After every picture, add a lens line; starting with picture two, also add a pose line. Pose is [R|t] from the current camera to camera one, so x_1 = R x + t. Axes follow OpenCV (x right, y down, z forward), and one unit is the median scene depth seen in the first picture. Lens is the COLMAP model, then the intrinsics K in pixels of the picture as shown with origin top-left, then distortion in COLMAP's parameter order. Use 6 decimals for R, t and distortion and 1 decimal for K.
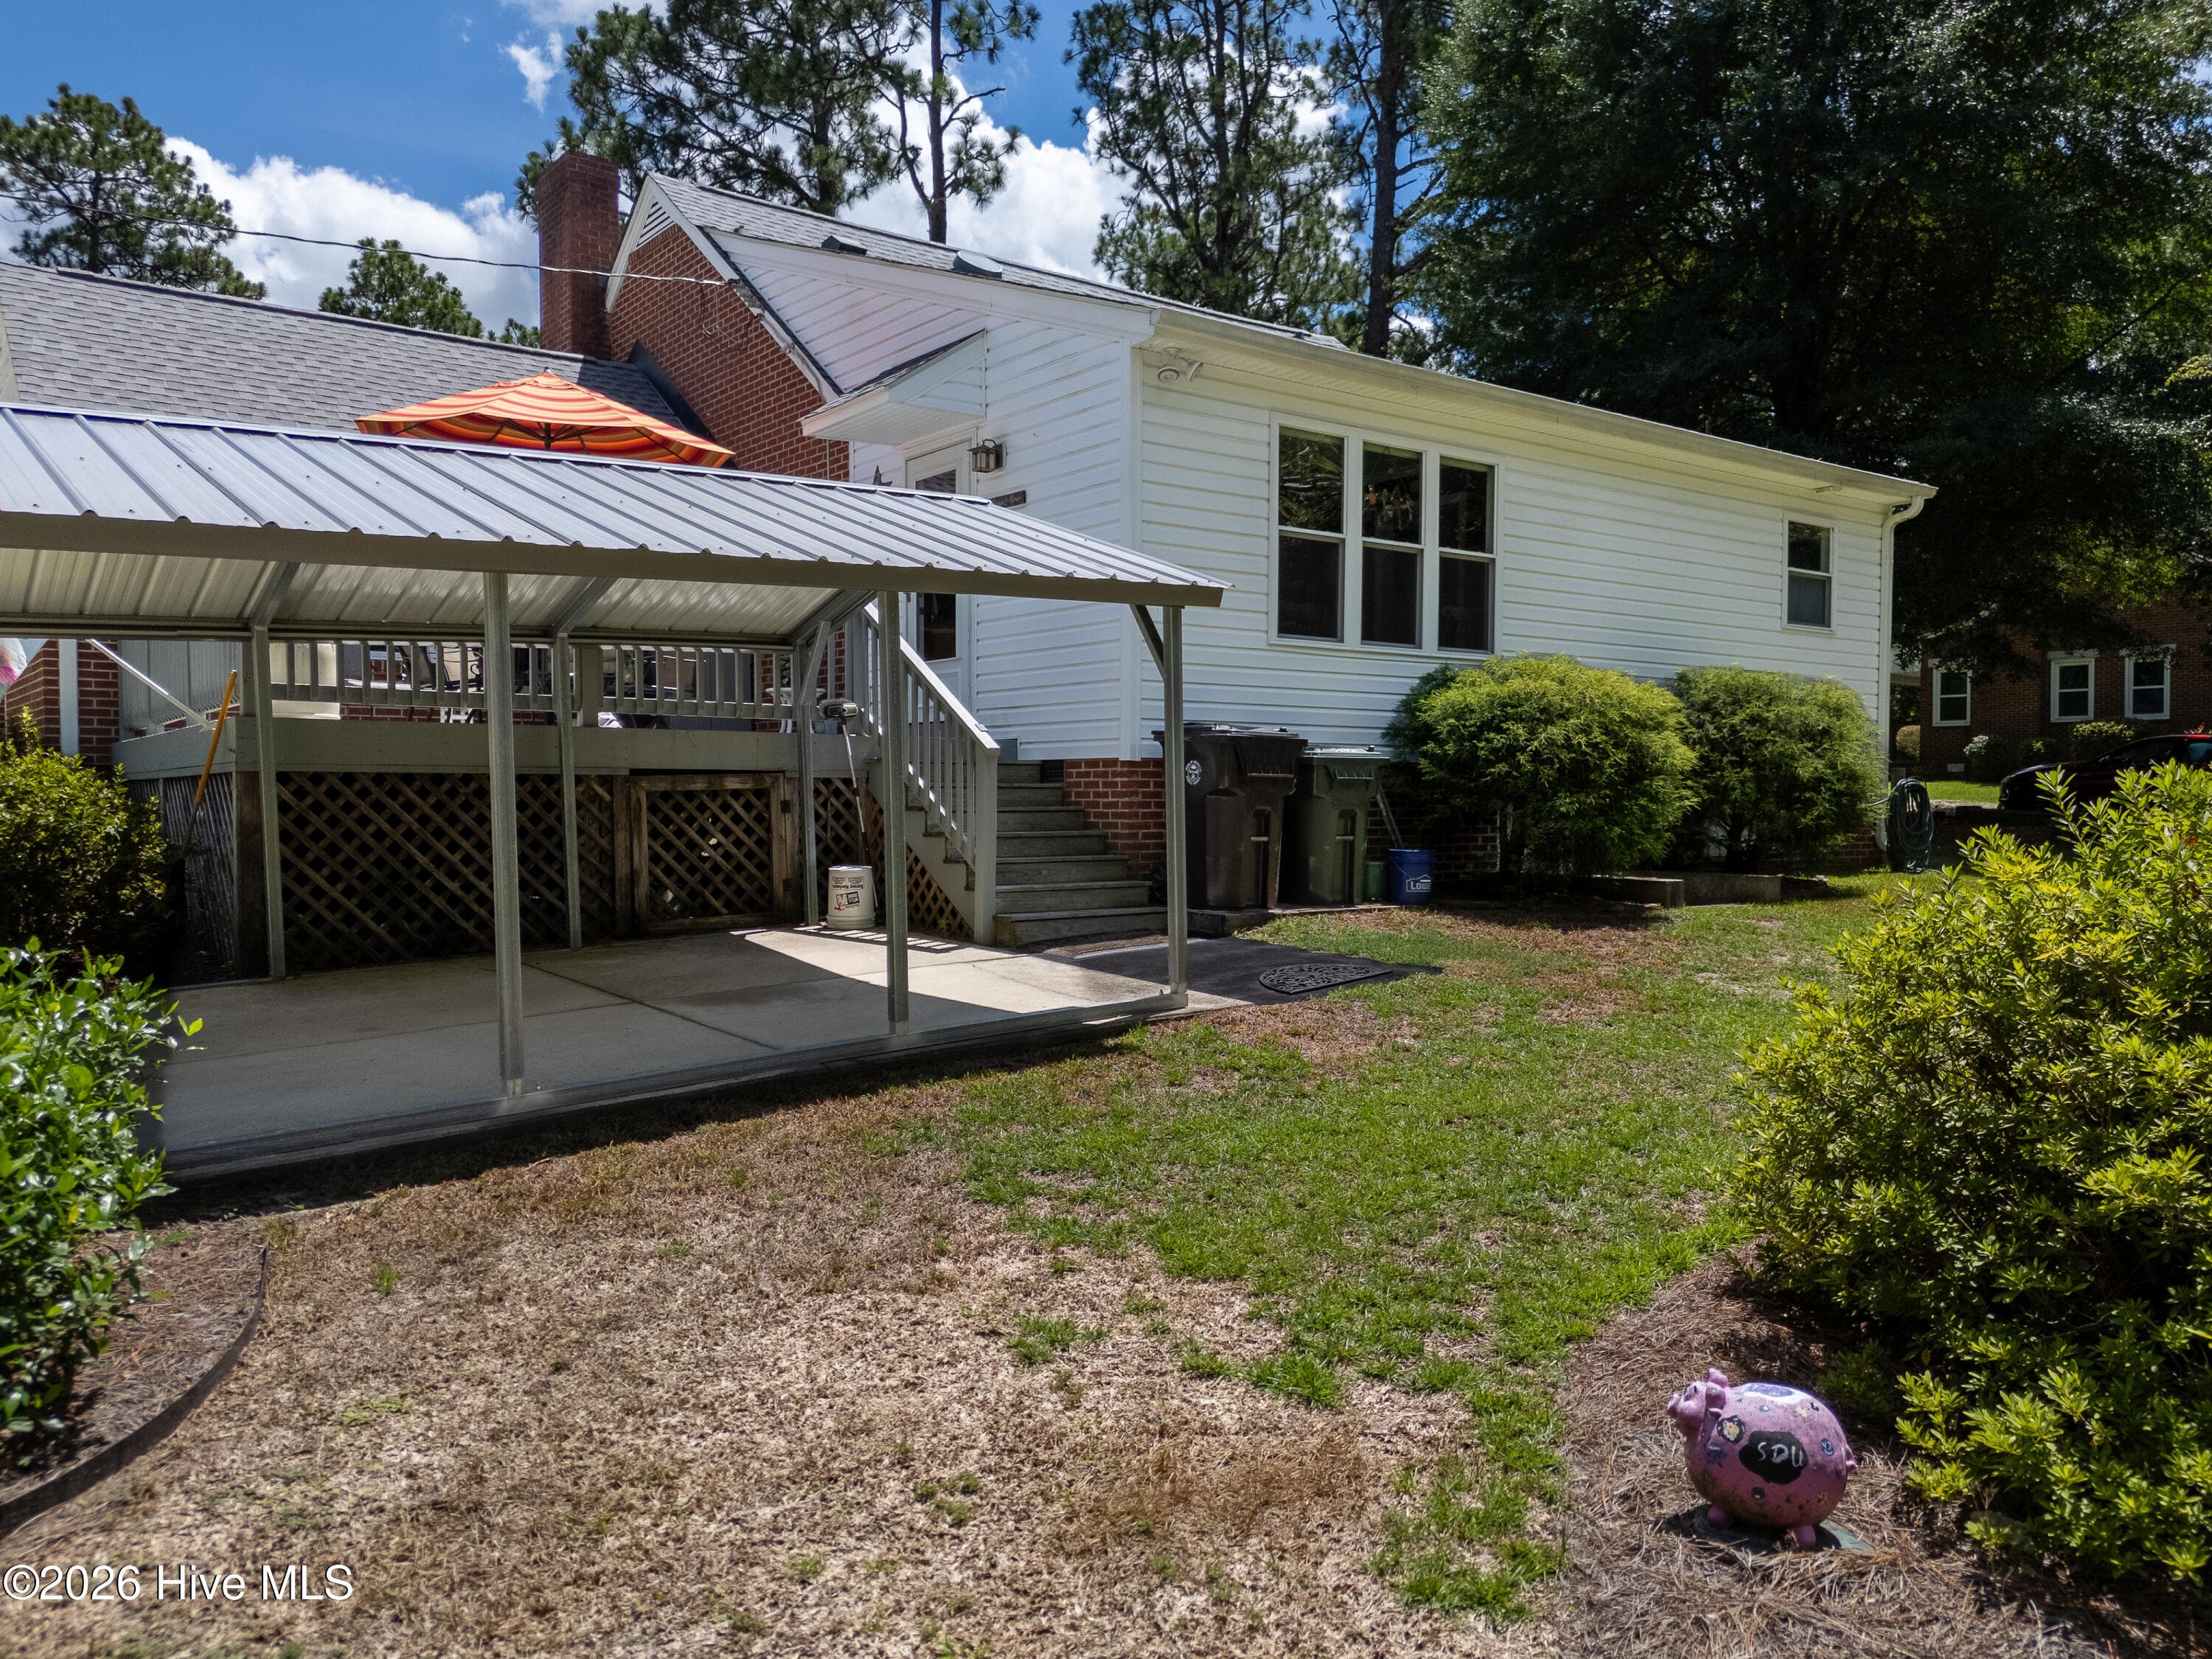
lens RADIAL K [[1608.5, 0, 1109.6], [0, 1608.5, 830.2], [0, 0, 1]] dist [0.011855, -0.012440]
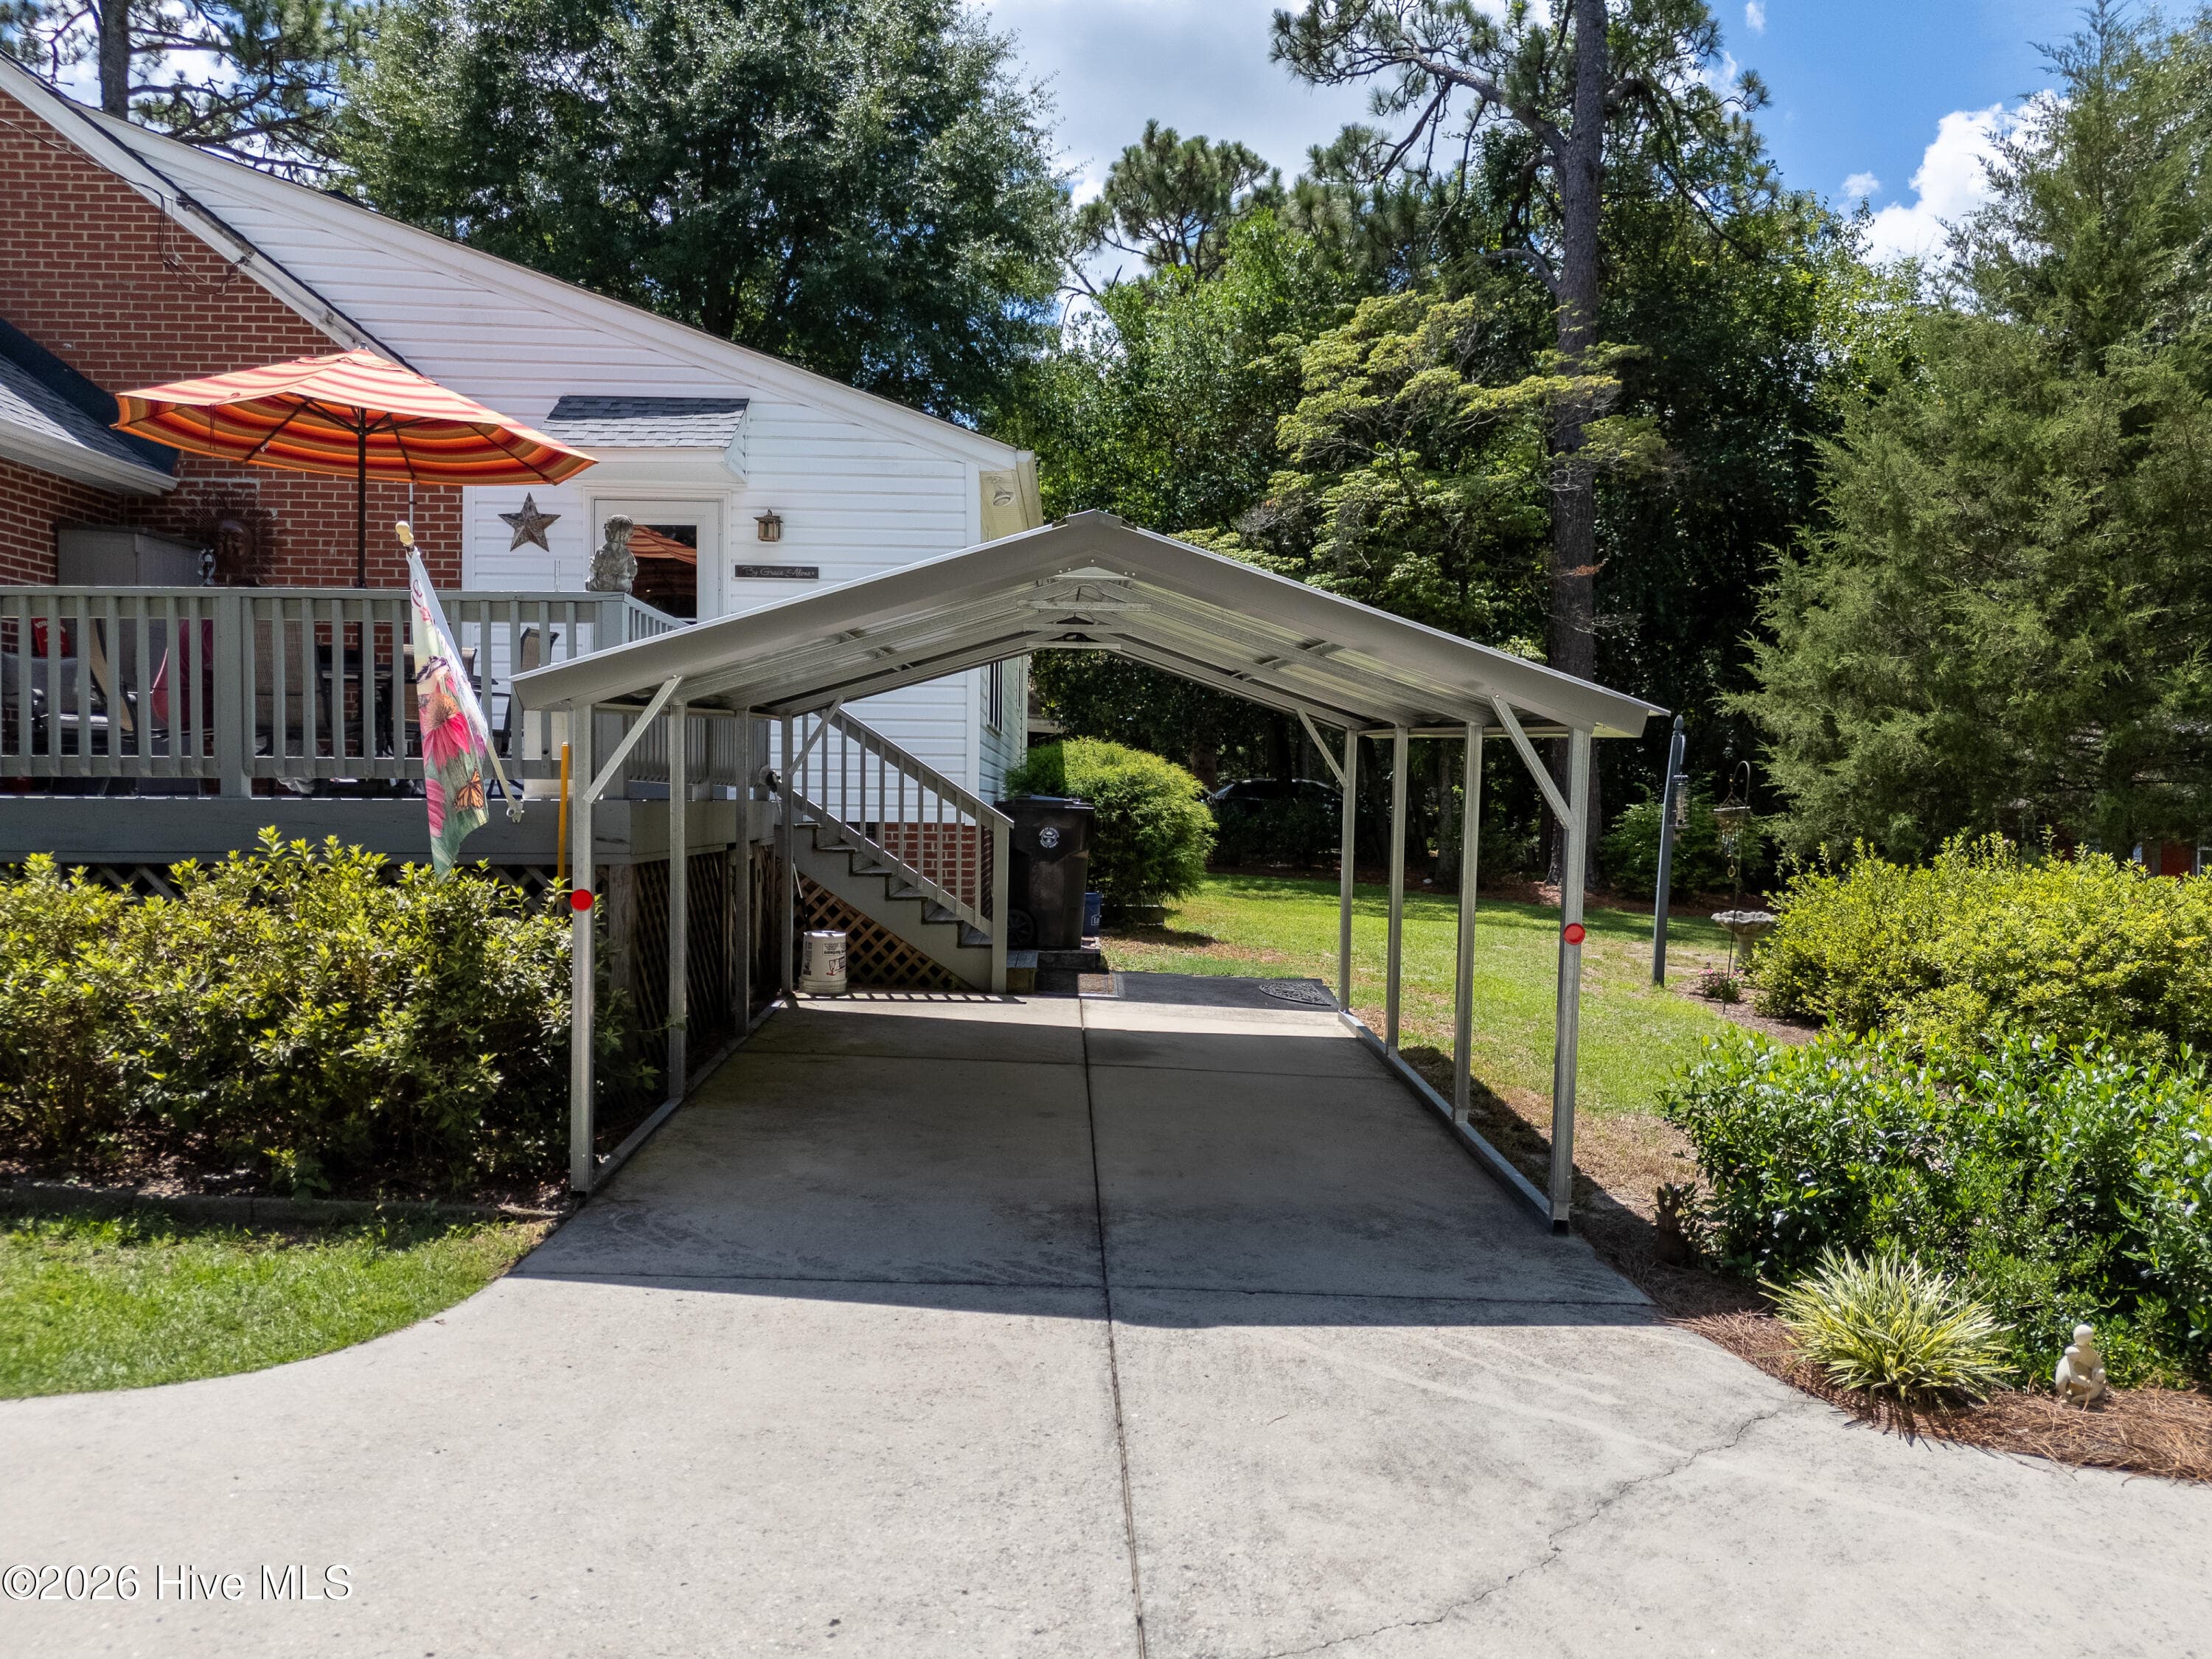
lens RADIAL K [[1608.5, 0, 1107.1], [0, 1608.5, 843.4], [0, 0, 1]] dist [0.011855, -0.012440]
pose [[0.578732, -0.012424, 0.815423, -0.665345], [0.005121, 0.999920, 0.011600, -0.033637], [-0.815502, -0.002537, 0.578749, 0.199303]]
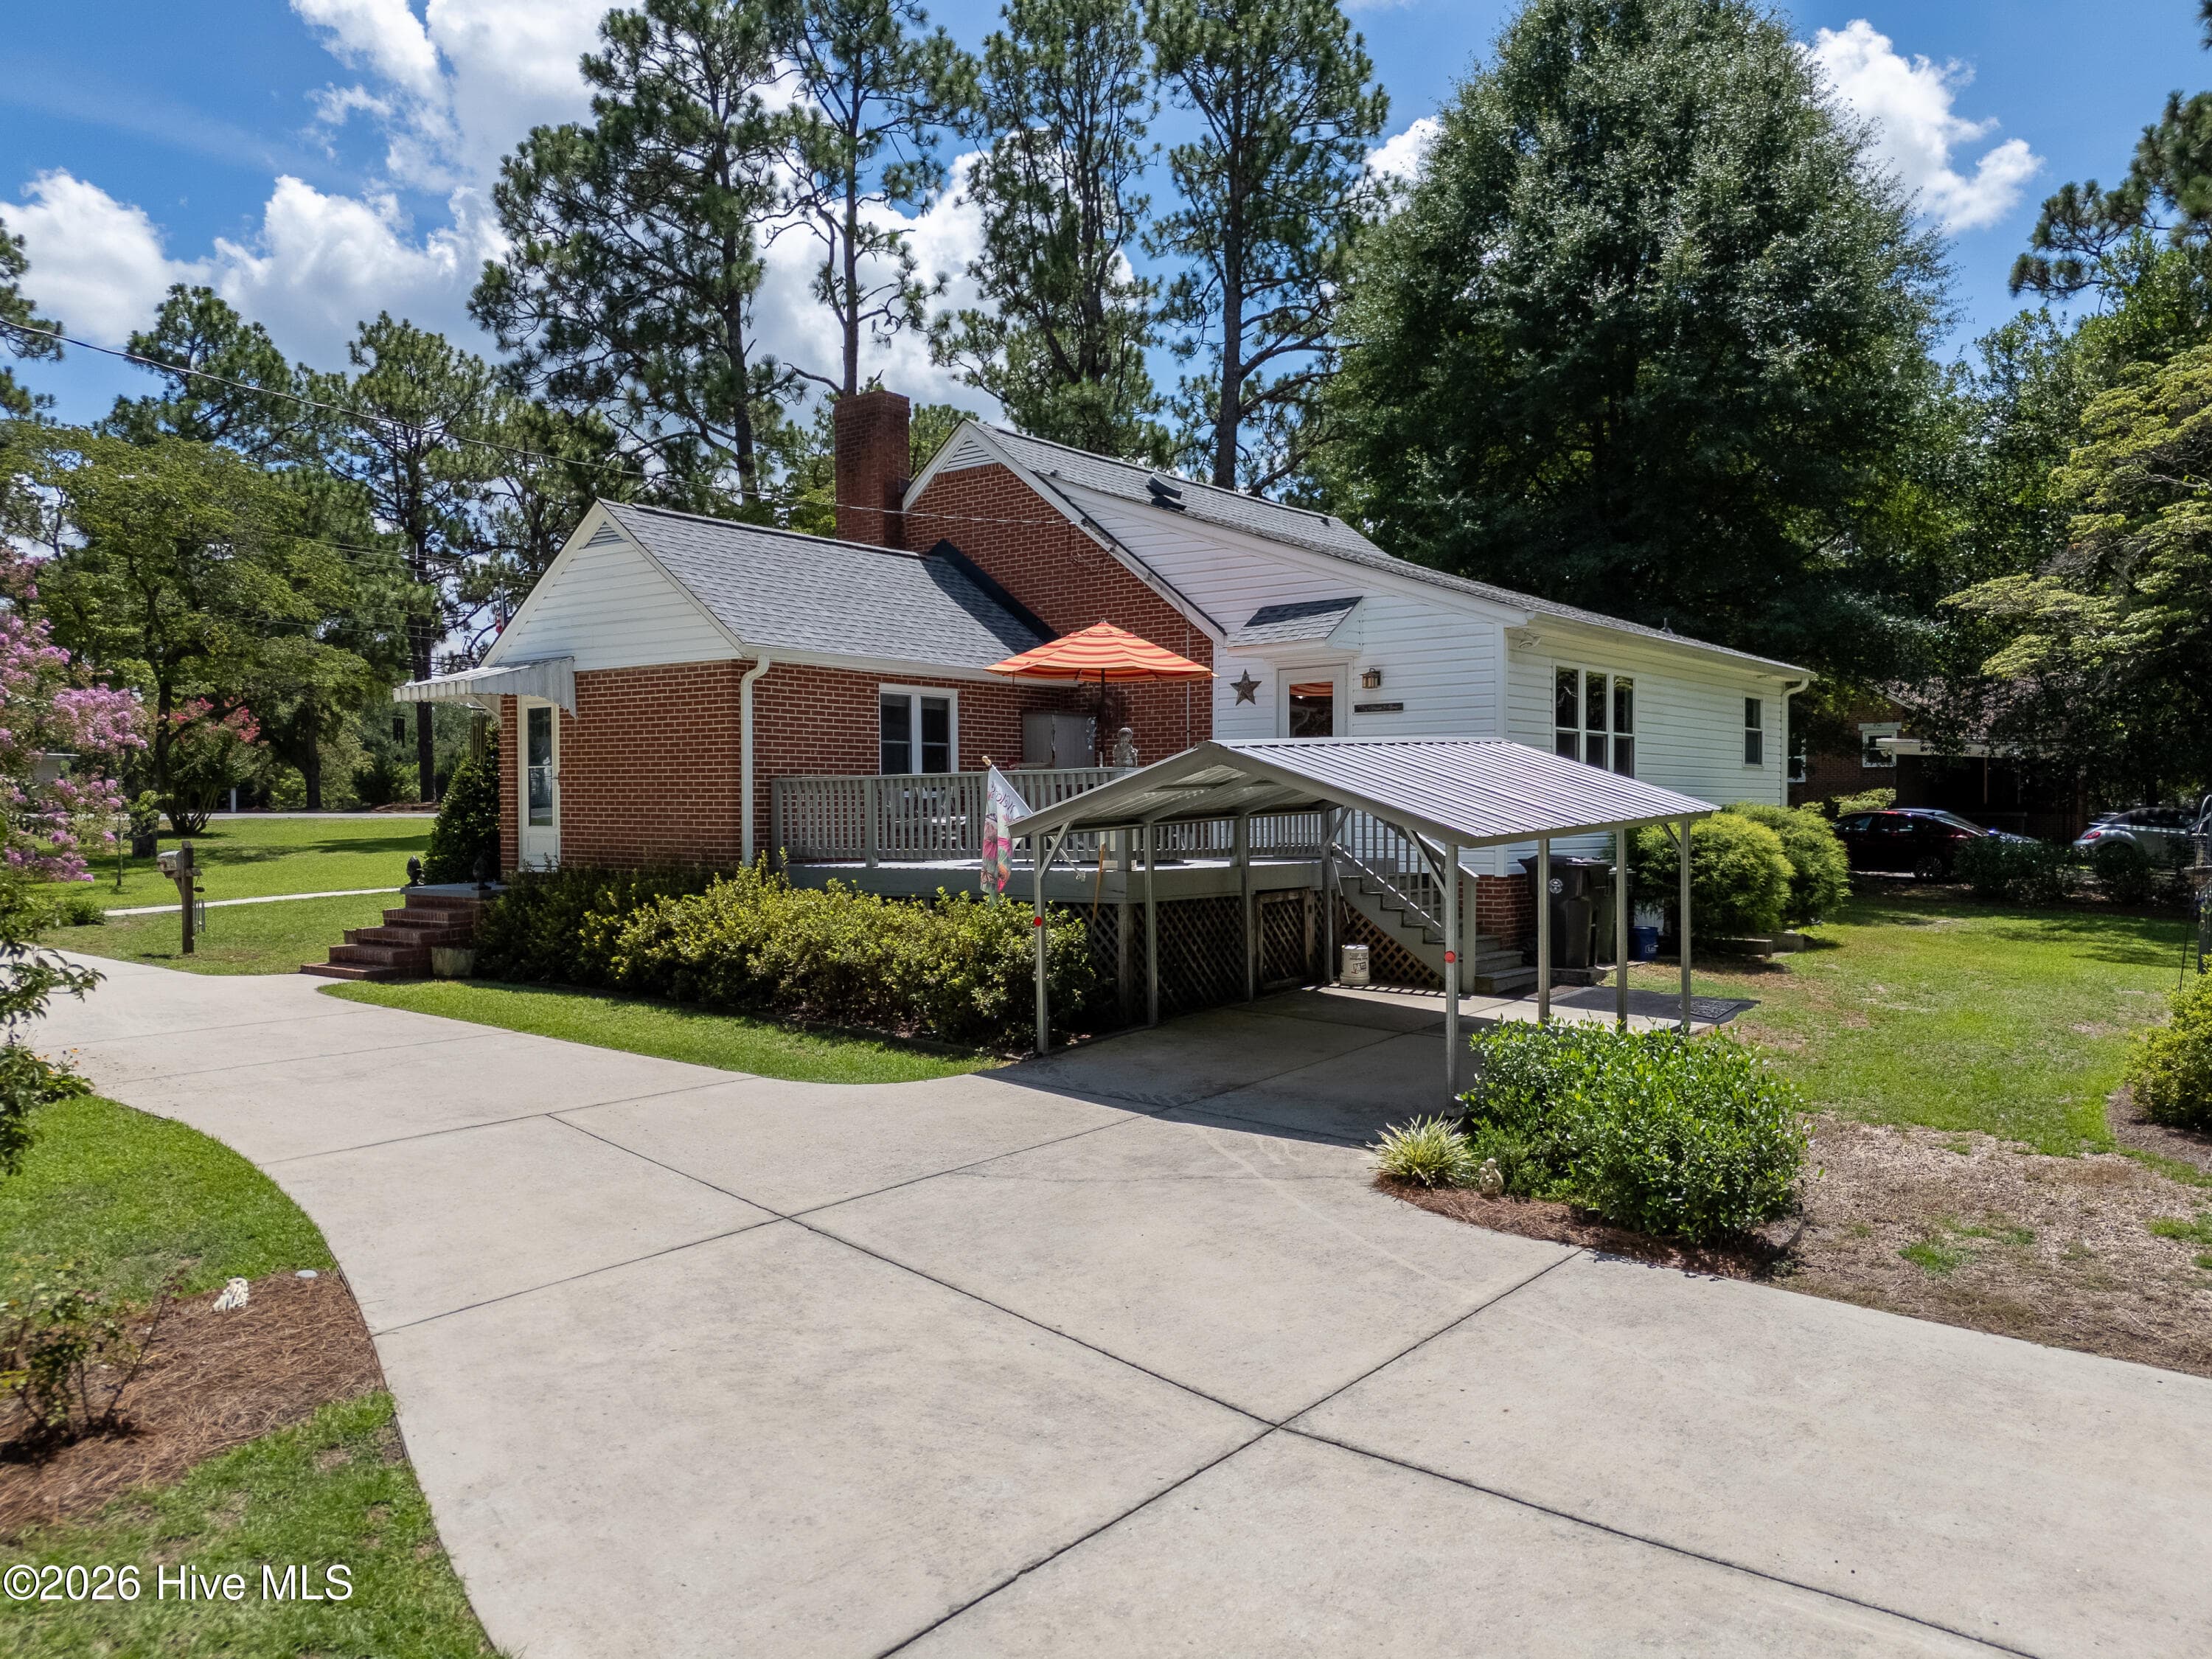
lens RADIAL K [[1608.5, 0, 1110.4], [0, 1608.5, 821.5], [0, 0, 1]] dist [0.011855, -0.012440]
pose [[0.971667, -0.003247, 0.236334, -0.582541], [0.007983, 0.999786, -0.019086, -0.054921], [-0.236221, 0.020432, 0.971484, -0.379808]]
